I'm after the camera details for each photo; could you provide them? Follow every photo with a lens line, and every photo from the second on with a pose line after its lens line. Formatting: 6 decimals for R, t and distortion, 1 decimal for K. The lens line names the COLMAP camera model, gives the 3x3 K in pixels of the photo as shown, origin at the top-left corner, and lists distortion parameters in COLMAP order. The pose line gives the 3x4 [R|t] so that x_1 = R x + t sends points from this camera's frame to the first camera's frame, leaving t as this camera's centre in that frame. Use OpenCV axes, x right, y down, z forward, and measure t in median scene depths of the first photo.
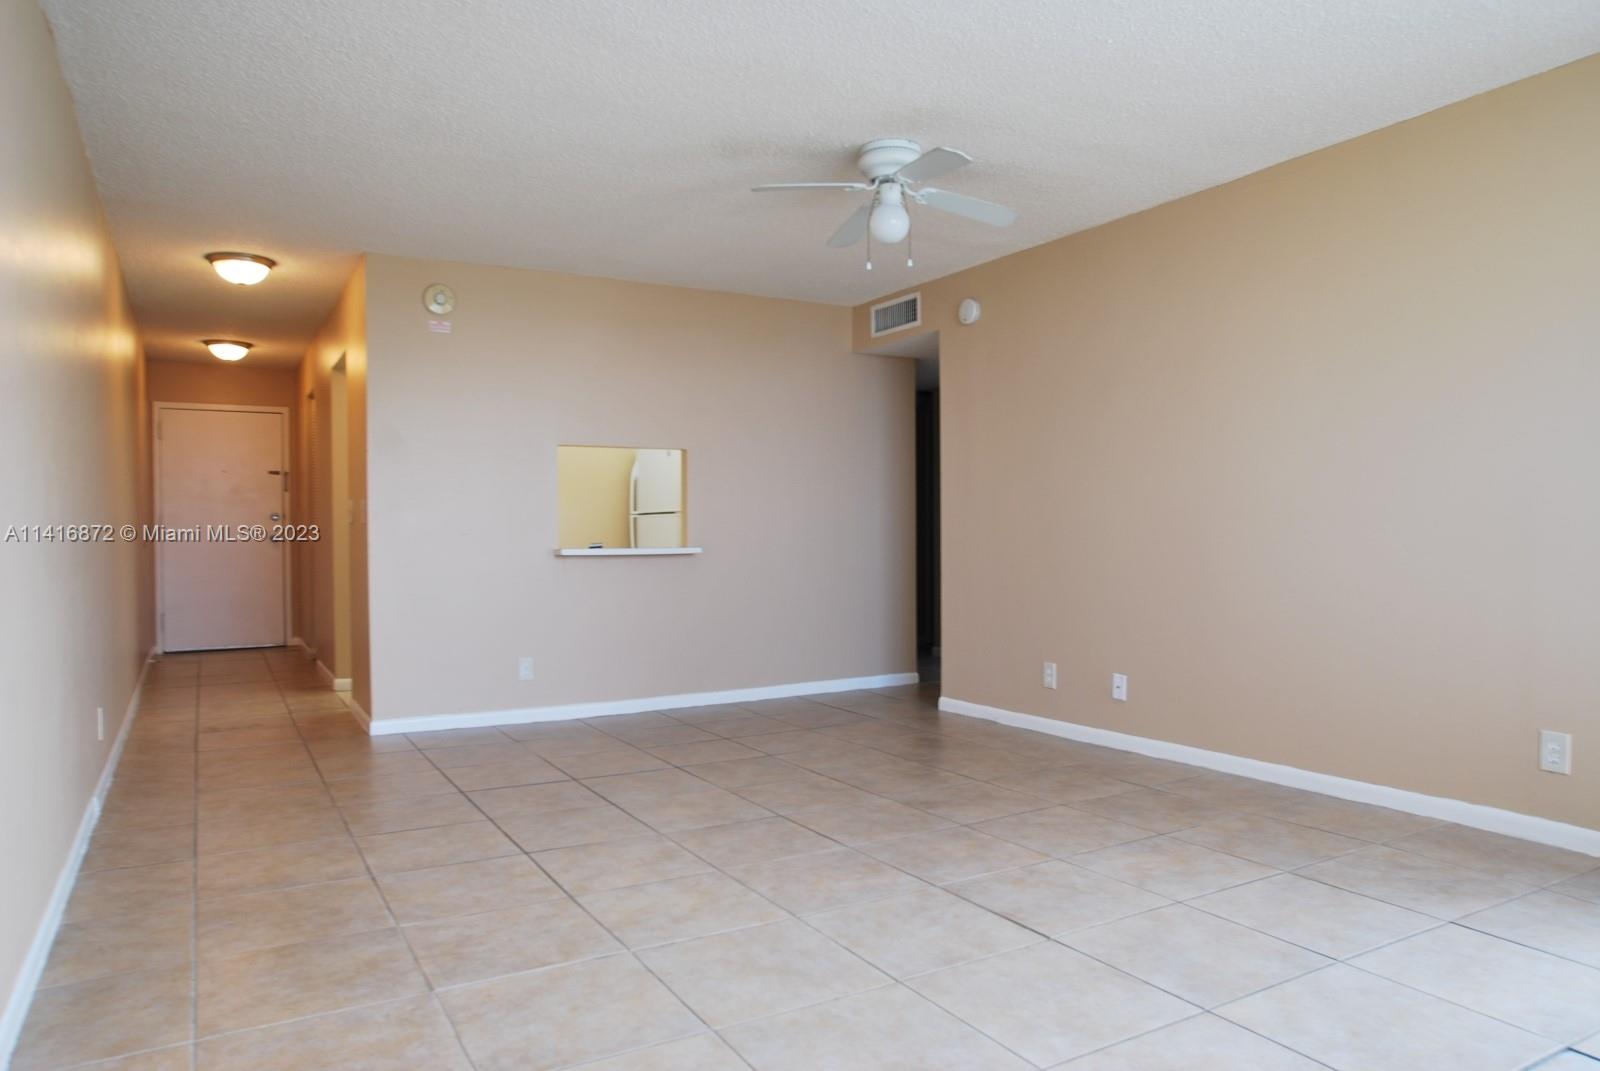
lens RADIAL K [[1043.5, 0, 800.0], [0, 1043.5, 535.5], [0, 0, 1]] dist [-0.047504, 0.002472]
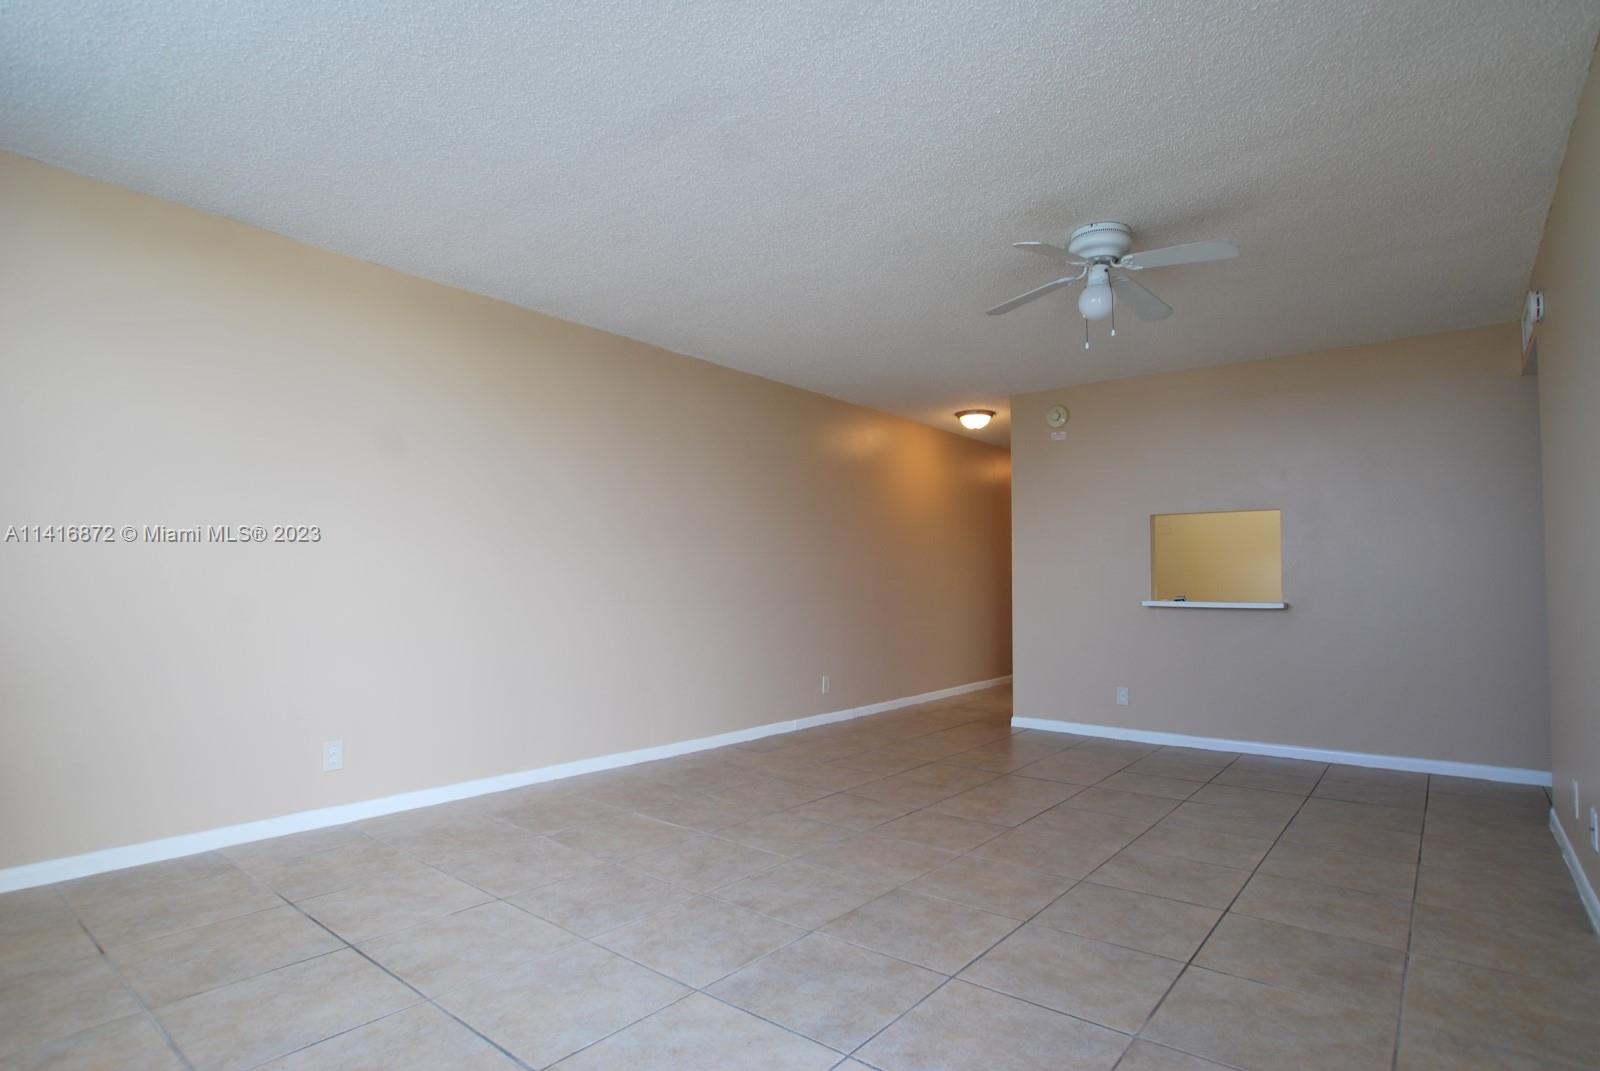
lens RADIAL K [[814.3, 0, 800.0], [0, 814.3, 535.5], [0, 0, 1]] dist [-0.028119, 0.001184]
pose [[0.366064, -0.047421, -0.929381, 0.844405], [-0.008610, 0.998485, -0.054338, -0.013230], [0.930550, 0.027893, 0.365101, 0.469399]]
